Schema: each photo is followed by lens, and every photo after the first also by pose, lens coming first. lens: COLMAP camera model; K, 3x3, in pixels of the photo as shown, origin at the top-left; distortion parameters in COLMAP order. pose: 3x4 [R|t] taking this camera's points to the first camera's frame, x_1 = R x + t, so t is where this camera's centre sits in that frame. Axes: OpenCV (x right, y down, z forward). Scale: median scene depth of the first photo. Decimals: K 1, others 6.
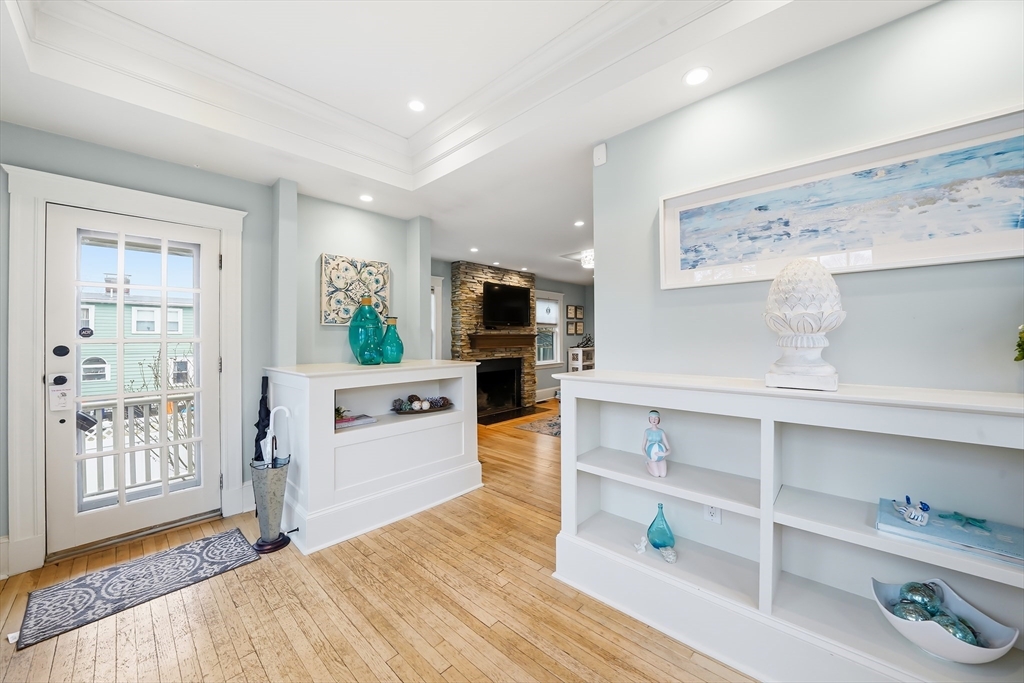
lens RADIAL K [[374.7, 0, 518.5], [0, 374.7, 337.8], [0, 0, 1]] dist [-0.013405, 0.001188]
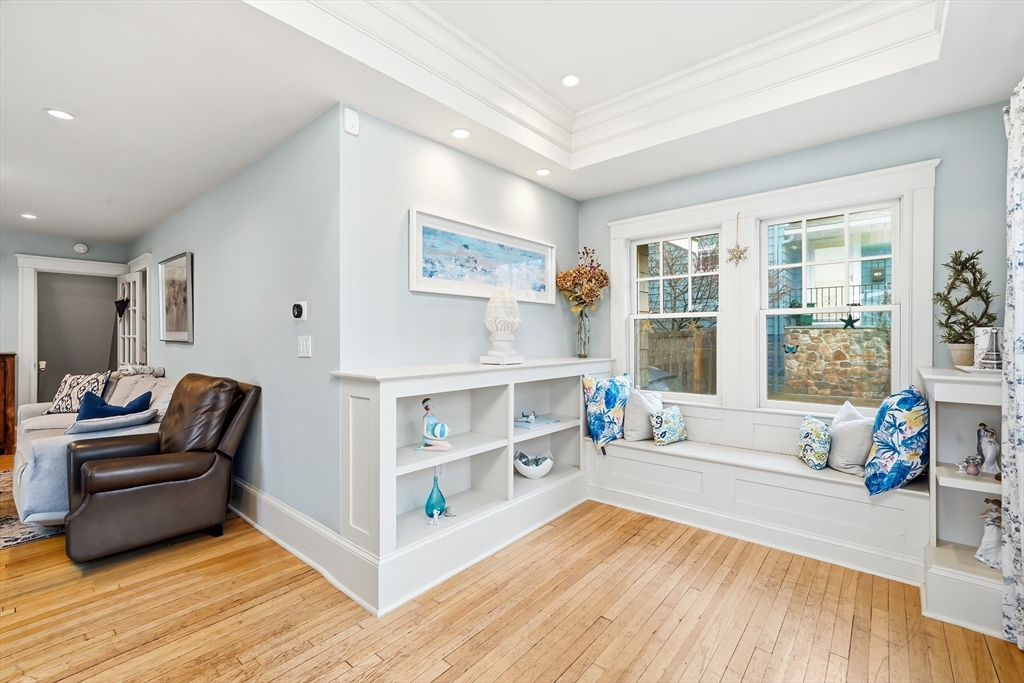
lens RADIAL K [[435.7, 0, 515.0], [0, 435.7, 340.1], [0, 0, 1]] dist [0.003280, 0.000488]
pose [[-0.026371, 0.001194, 0.999652, -1.014283], [0.004962, 0.999987, -0.001063, 0.022710], [-0.999640, 0.004932, -0.026376, 0.811044]]
